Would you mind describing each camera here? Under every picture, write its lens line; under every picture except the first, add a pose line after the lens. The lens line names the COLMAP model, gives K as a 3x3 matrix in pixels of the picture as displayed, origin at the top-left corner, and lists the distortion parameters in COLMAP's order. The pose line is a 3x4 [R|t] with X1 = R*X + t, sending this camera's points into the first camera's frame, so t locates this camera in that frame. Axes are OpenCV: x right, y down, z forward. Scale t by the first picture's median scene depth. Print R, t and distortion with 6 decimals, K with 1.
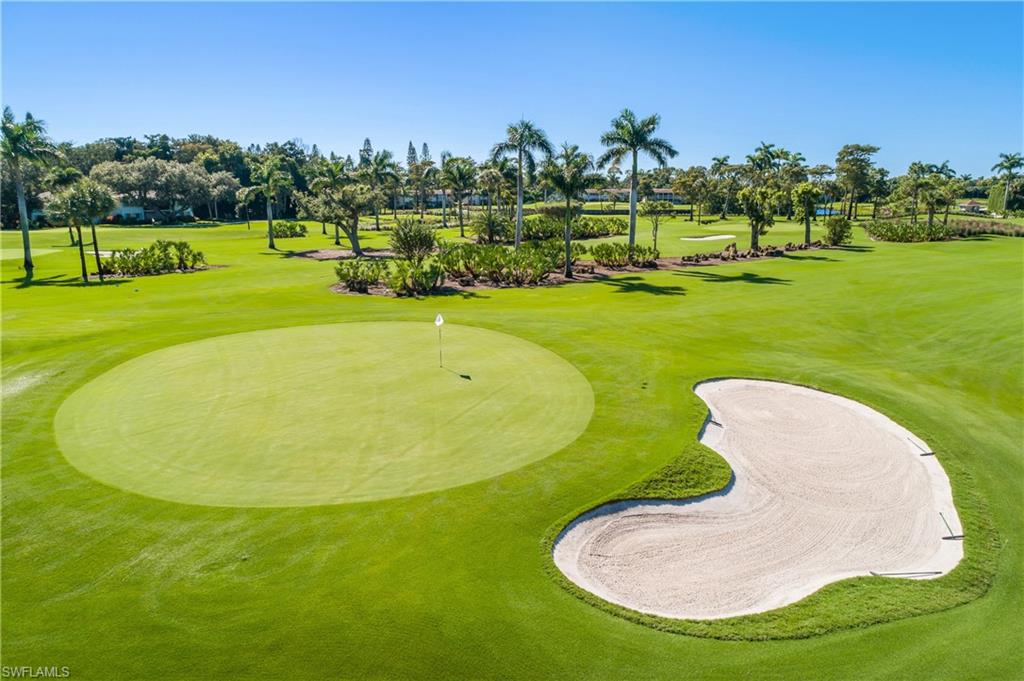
lens RADIAL K [[690.7, 0, 512.6], [0, 690.7, 340.8], [0, 0, 1]] dist [0.001811, 0.000575]
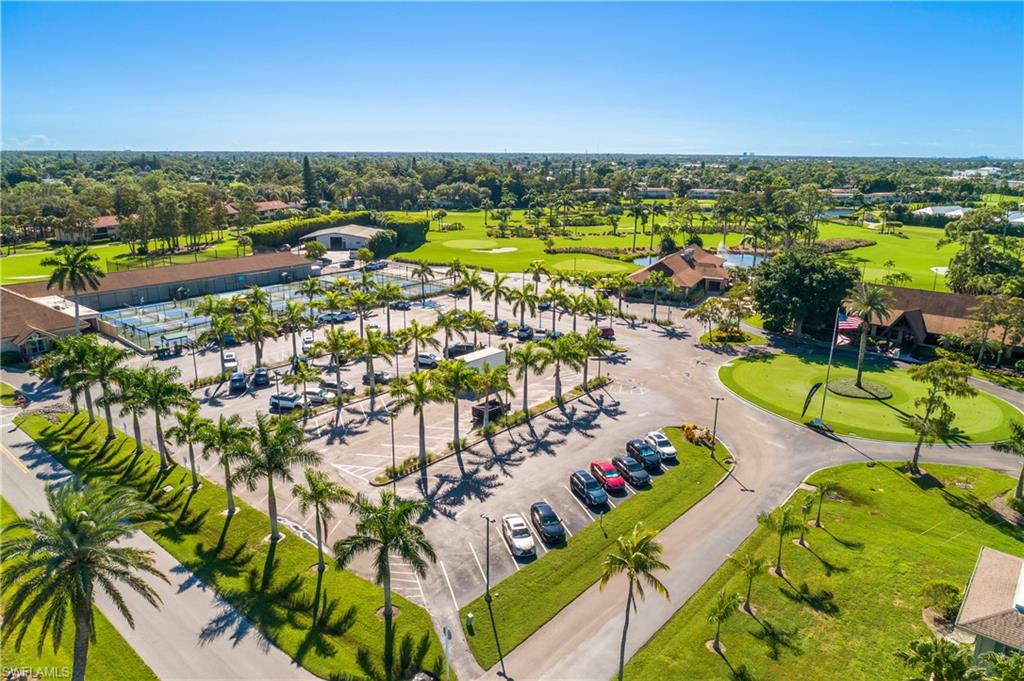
lens RADIAL K [[690.7, 0, 511.4], [0, 690.7, 341.4], [0, 0, 1]] dist [0.001811, 0.000575]
pose [[0.920045, 0.126403, -0.370863, 0.668402], [-0.108822, 0.991730, 0.068047, 0.117078], [0.376397, -0.022248, 0.926191, -1.284009]]
